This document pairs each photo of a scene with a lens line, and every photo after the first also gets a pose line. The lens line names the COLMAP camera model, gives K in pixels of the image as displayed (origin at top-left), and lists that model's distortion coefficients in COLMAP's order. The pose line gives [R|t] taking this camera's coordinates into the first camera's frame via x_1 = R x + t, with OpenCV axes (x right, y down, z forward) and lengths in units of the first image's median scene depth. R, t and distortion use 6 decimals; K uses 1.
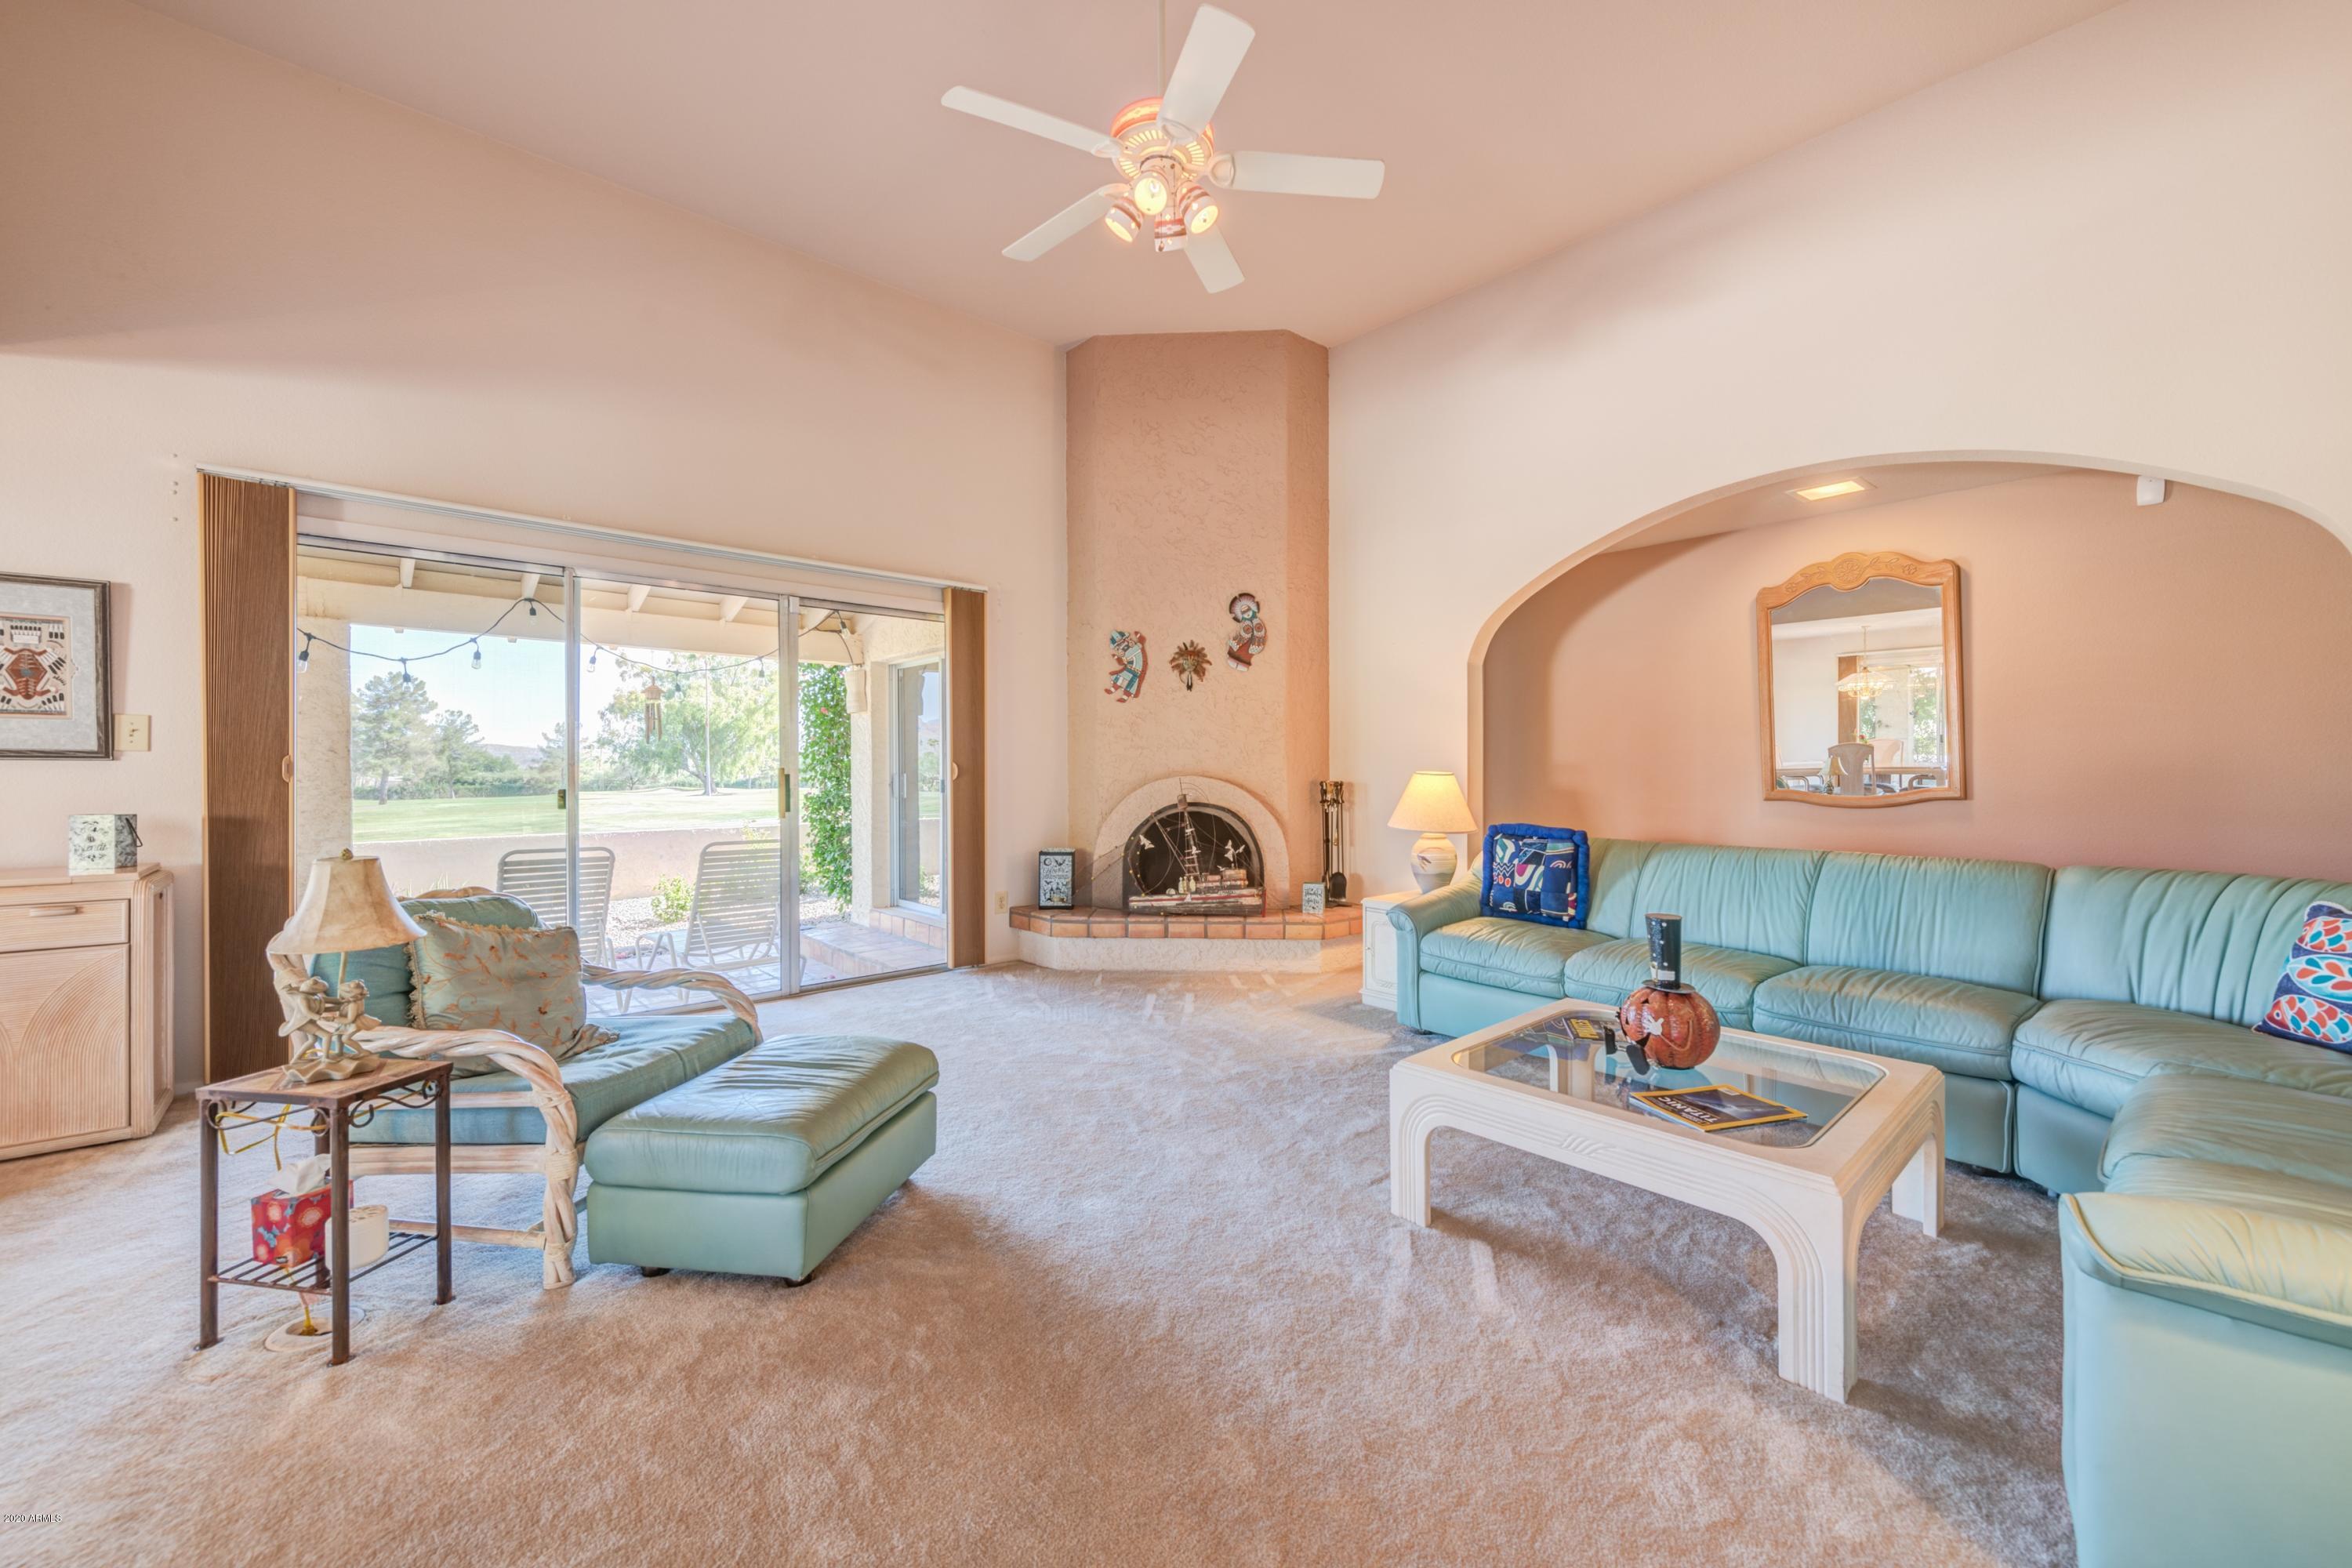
lens RADIAL K [[931.9, 0, 1175.6], [0, 931.9, 772.7], [0, 0, 1]] dist [0.004576, 0.000144]
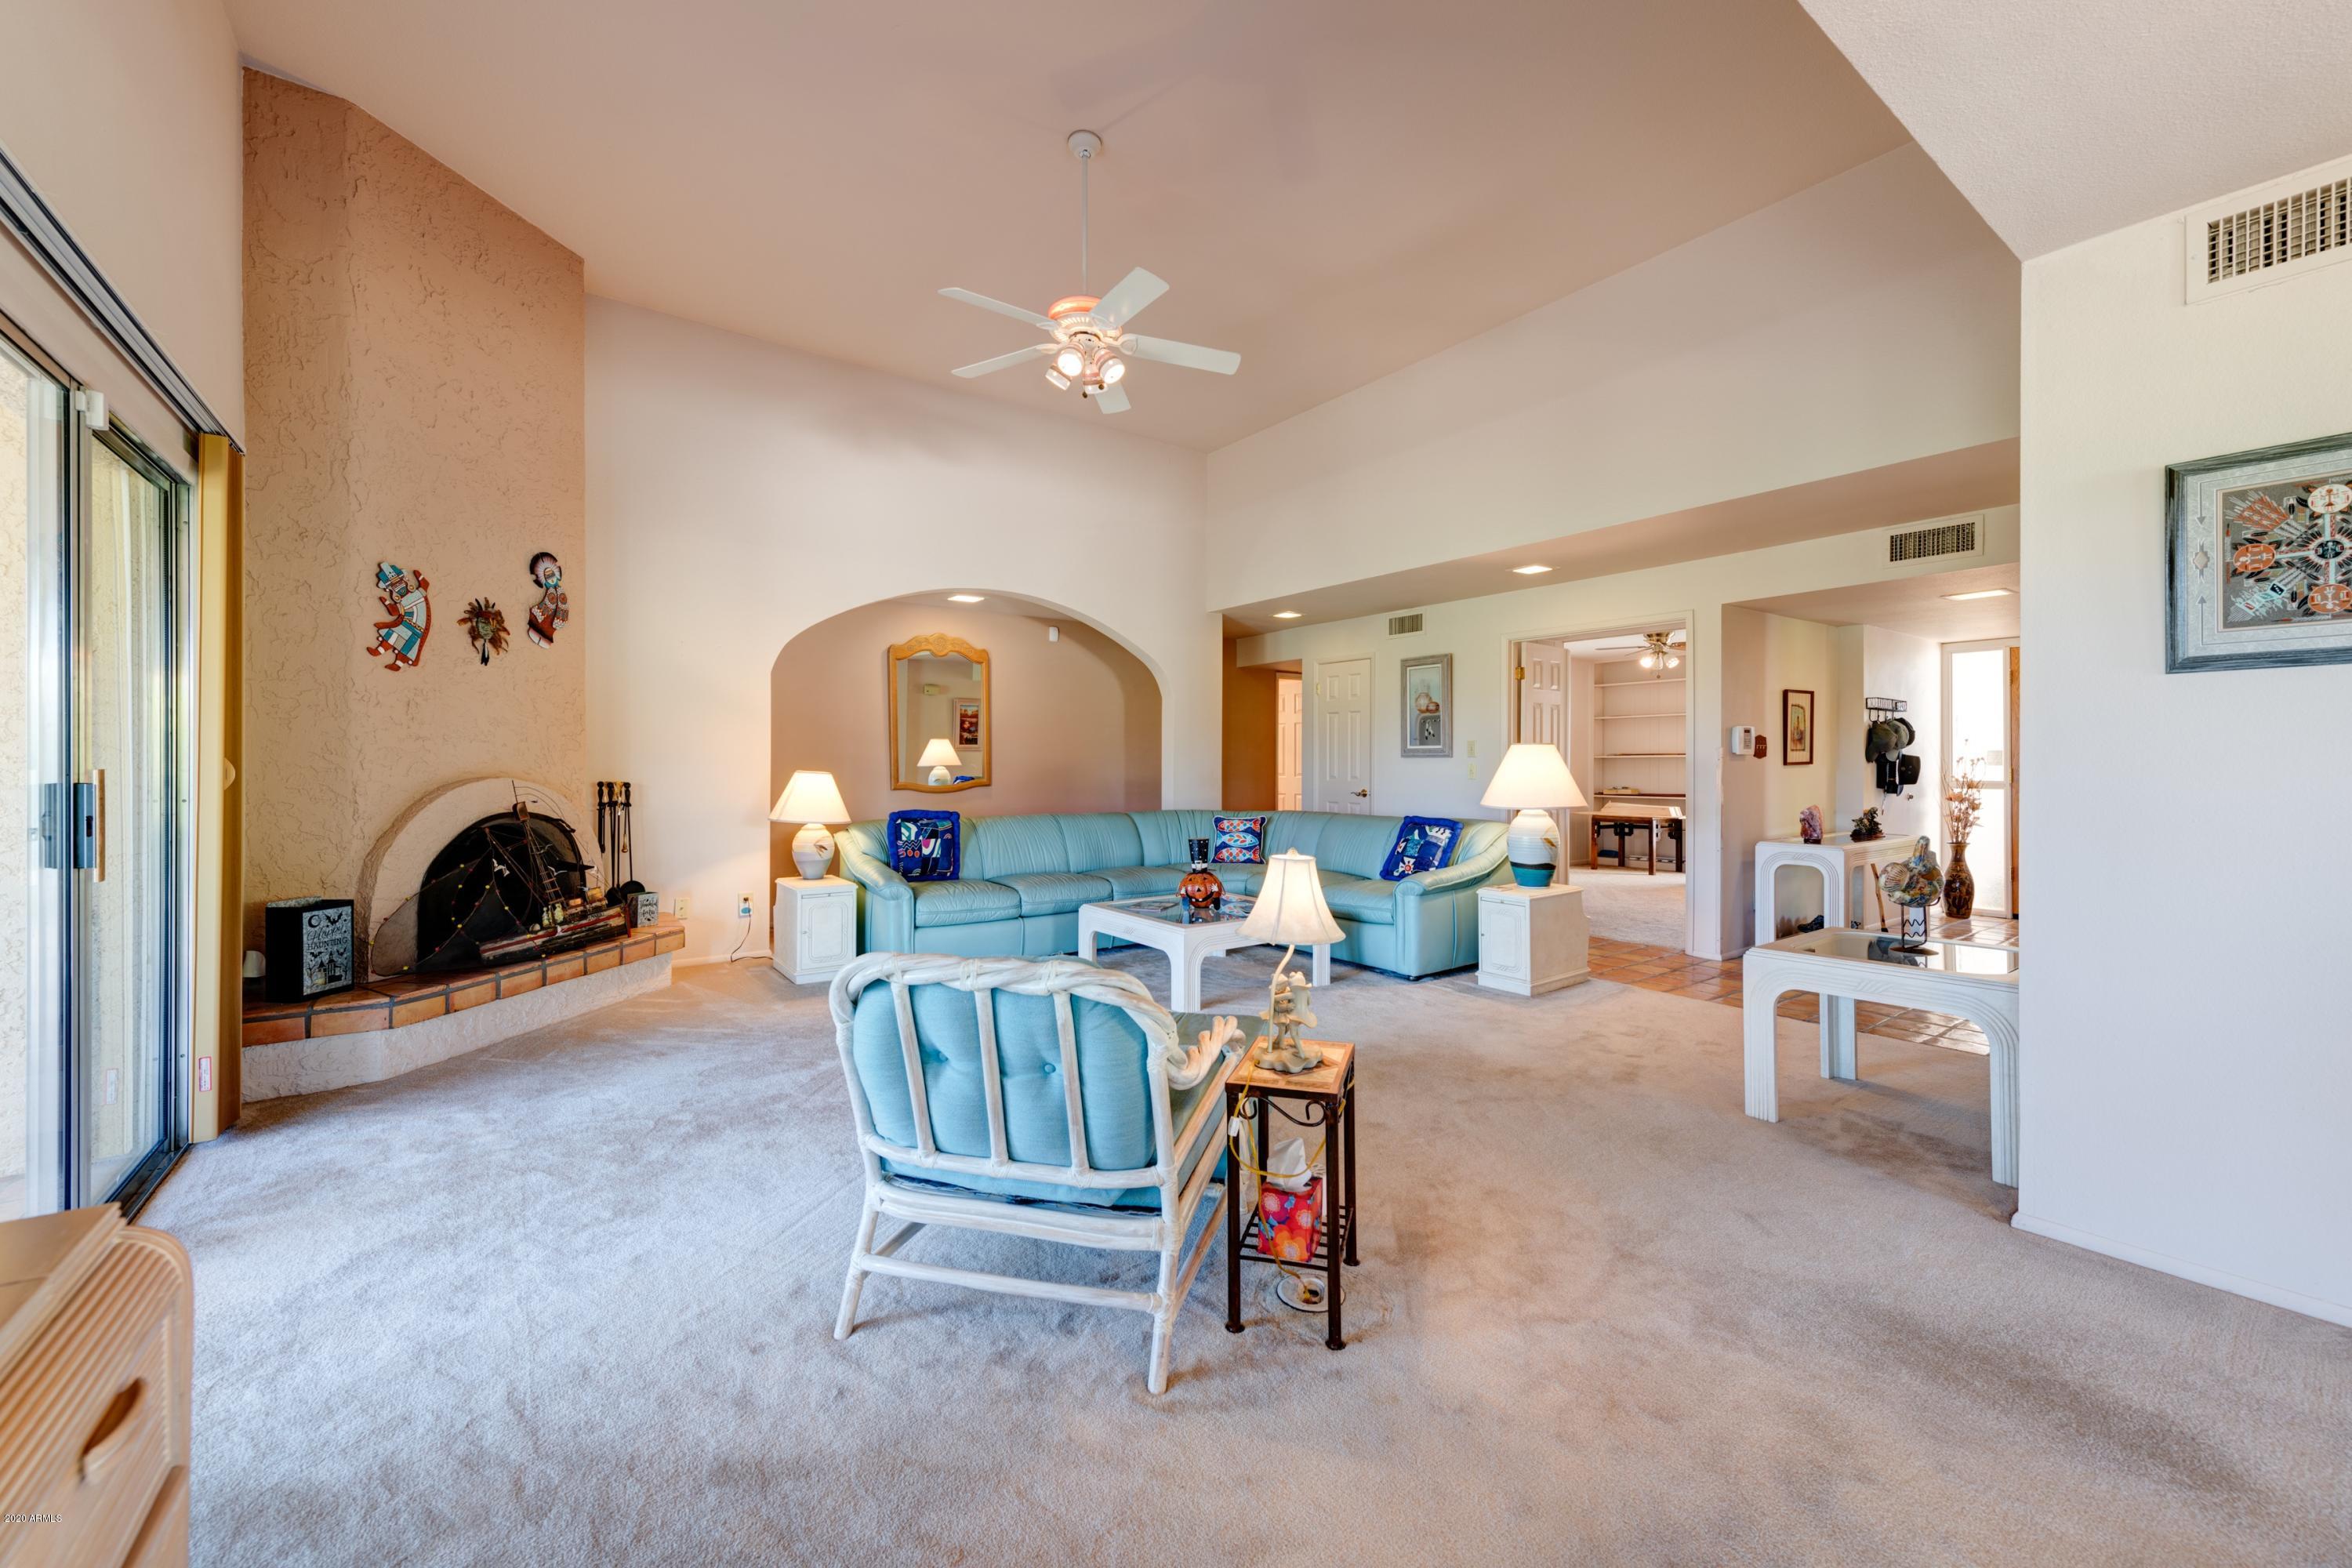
lens RADIAL K [[931.9, 0, 1177.7], [0, 931.9, 770.1], [0, 0, 1]] dist [0.004576, 0.000144]
pose [[0.096561, -0.003296, 0.995322, -0.686841], [0.003647, 0.999989, 0.002957, -0.003100], [-0.995320, 0.003344, 0.096572, 0.373307]]
